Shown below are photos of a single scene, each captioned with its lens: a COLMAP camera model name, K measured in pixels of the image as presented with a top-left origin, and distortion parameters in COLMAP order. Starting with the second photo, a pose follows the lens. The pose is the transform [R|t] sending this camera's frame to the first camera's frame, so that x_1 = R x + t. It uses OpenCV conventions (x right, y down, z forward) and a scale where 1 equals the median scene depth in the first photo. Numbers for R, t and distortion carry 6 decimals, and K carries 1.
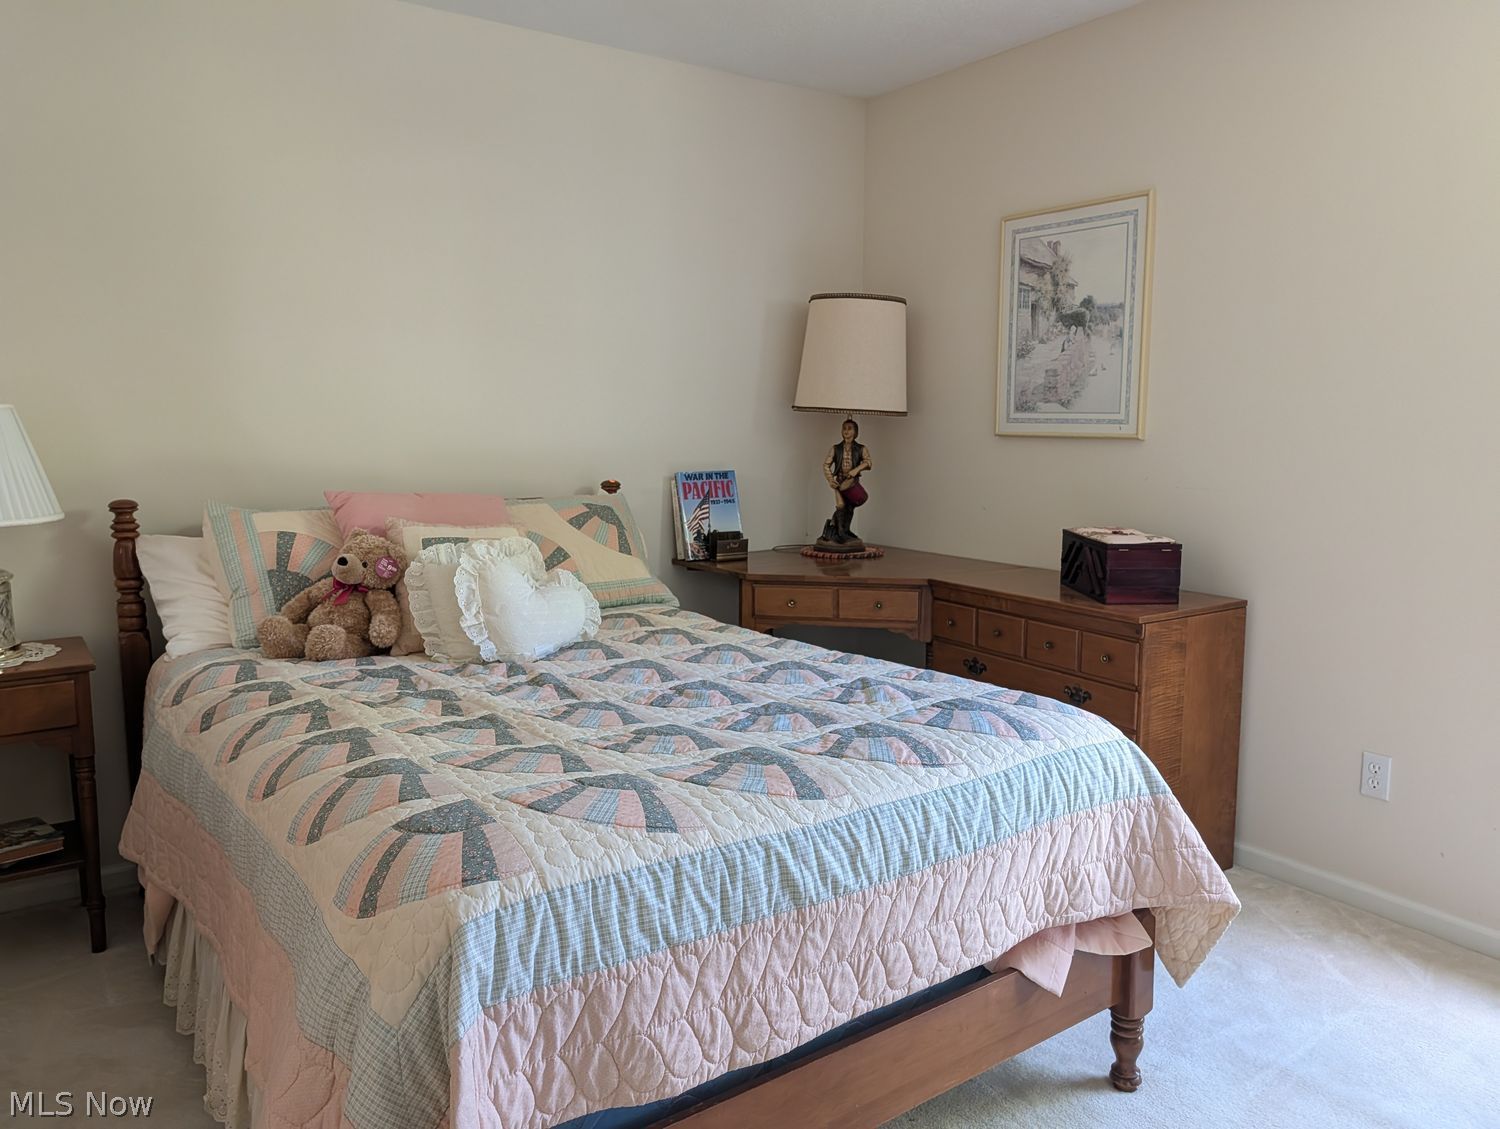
lens RADIAL K [[1074.5, 0, 762.8], [0, 1074.5, 554.9], [0, 0, 1]] dist [0.045626, -0.047845]
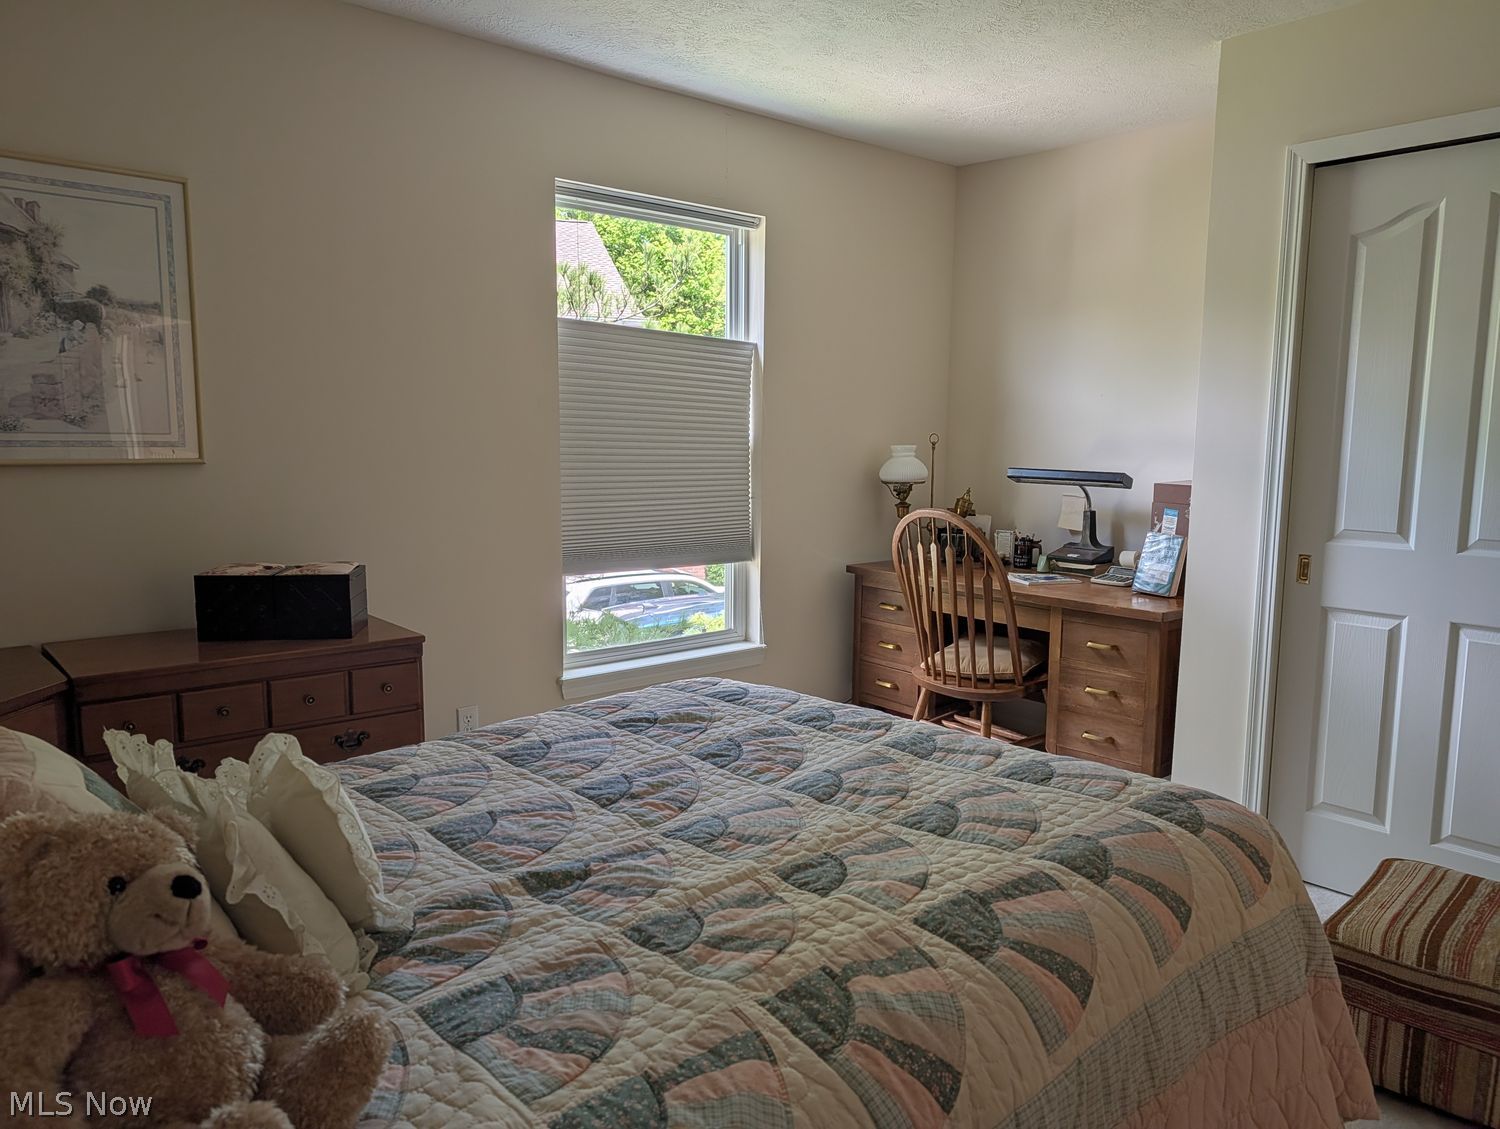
lens RADIAL K [[1074.5, 0, 761.6], [0, 1074.5, 571.2], [0, 0, 1]] dist [0.045626, -0.047845]
pose [[-0.124839, -0.138891, 0.982407, -0.560655], [0.115257, 0.981420, 0.153398, -0.099637], [-0.985460, 0.132379, -0.106512, 0.628580]]
